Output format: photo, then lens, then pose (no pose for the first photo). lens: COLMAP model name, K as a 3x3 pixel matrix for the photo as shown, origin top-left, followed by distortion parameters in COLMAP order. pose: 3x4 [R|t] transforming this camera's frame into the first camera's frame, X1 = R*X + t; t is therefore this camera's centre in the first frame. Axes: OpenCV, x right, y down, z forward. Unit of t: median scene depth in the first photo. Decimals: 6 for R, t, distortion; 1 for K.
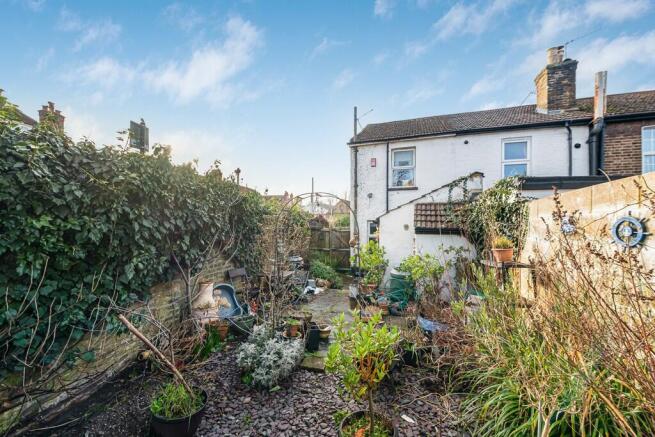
lens RADIAL K [[266.0, 0, 335.4], [0, 266.0, 219.3], [0, 0, 1]] dist [-0.000184, -0.000212]
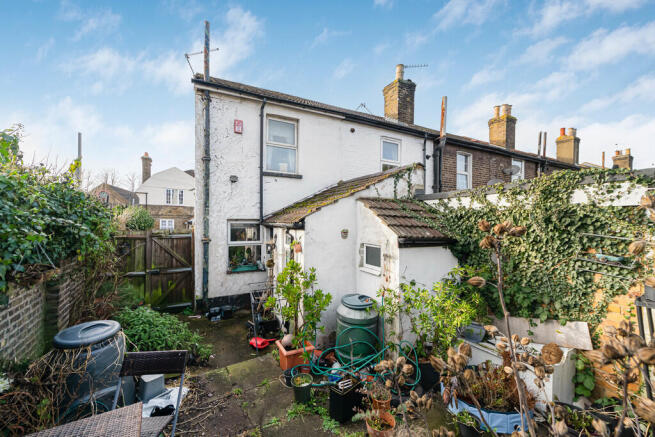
lens RADIAL K [[257.7, 0, 327.3], [0, 257.7, 221.5], [0, 0, 1]] dist [0.011998, -0.000098]
pose [[0.718513, 0.011598, 0.695417, -0.135425], [-0.027058, 0.999570, 0.011287, -0.003893], [-0.694987, -0.026927, 0.718518, 0.435120]]
